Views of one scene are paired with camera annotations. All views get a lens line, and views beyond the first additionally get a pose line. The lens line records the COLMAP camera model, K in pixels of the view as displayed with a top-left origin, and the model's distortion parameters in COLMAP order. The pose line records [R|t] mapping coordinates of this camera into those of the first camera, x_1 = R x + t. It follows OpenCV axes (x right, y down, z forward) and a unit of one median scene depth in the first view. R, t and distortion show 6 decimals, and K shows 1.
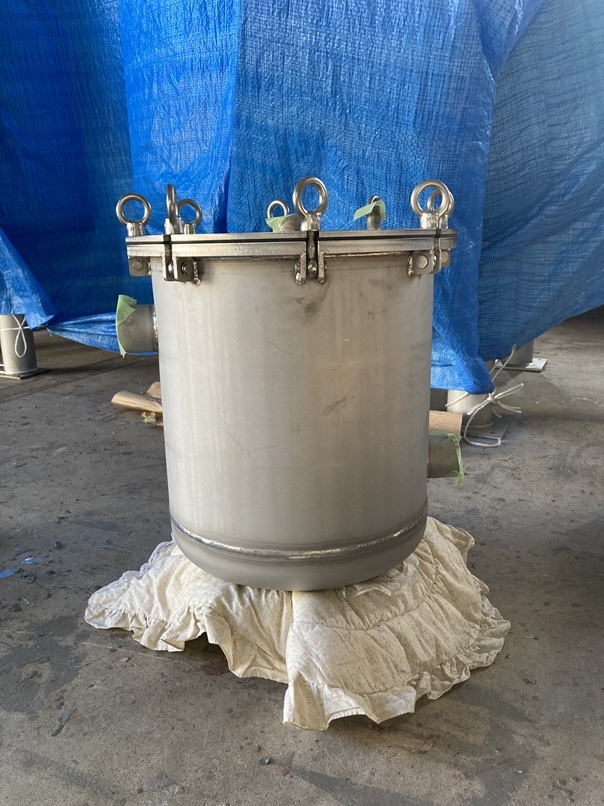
lens RADIAL K [[663.8, 0, 302.7], [0, 663.8, 408.1], [0, 0, 1]] dist [0.016131, -0.006682]
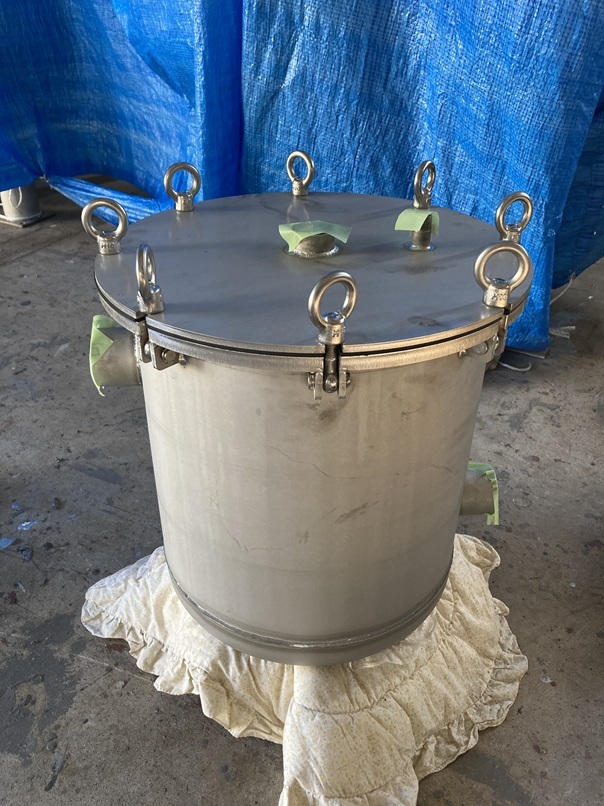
lens RADIAL K [[663.8, 0, 299.7], [0, 663.8, 398.9], [0, 0, 1]] dist [0.016131, -0.006682]
pose [[0.997983, 0.052761, -0.035299, 0.005140], [-0.039525, 0.951580, 0.304850, -0.327340], [0.049674, -0.302840, 0.951746, 0.218579]]
